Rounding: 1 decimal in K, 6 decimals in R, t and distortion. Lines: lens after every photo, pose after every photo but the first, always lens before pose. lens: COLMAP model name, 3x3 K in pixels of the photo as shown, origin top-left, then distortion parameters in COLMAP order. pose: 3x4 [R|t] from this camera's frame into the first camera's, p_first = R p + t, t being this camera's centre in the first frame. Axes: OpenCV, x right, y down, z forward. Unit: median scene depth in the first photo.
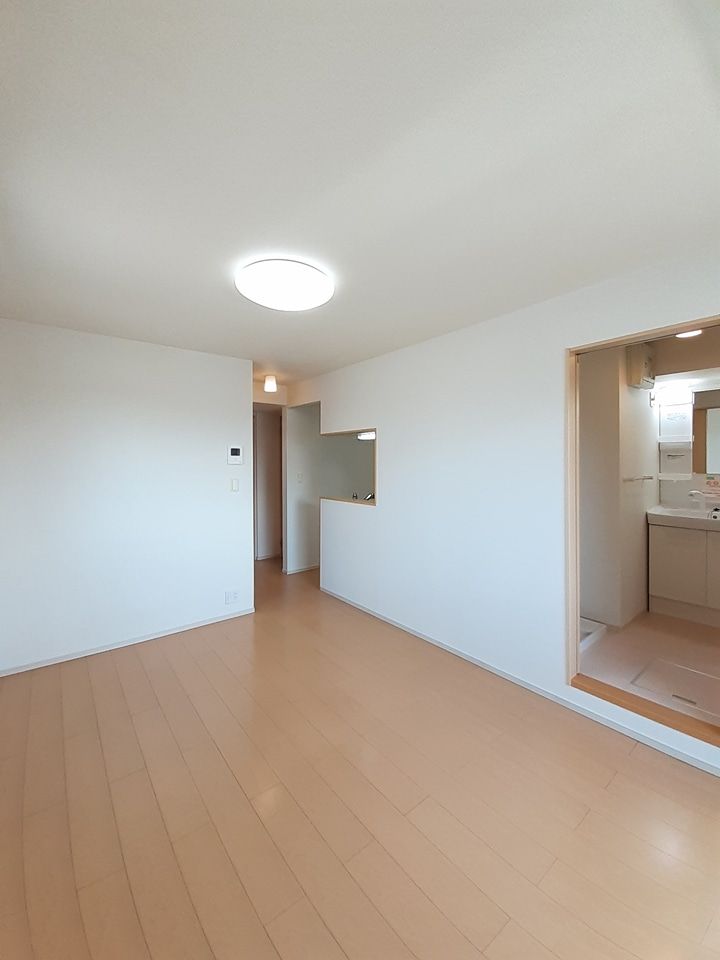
lens RADIAL K [[382.3, 0, 360.2], [0, 382.3, 464.0], [0, 0, 1]] dist [-0.000850, -0.000068]
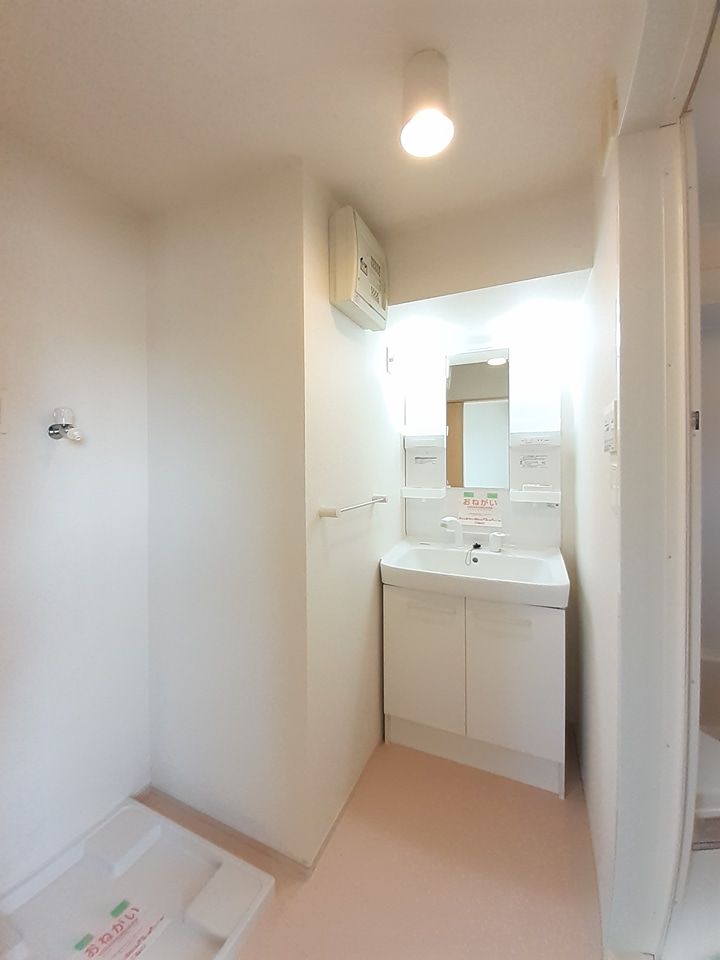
lens RADIAL K [[382.3, 0, 358.6], [0, 382.3, 473.0], [0, 0, 1]] dist [-0.000850, -0.000068]
pose [[0.891818, -0.018150, 0.452029, 0.478795], [0.010575, 0.999758, 0.019278, -0.011599], [-0.452270, -0.012412, 0.891795, 0.529418]]
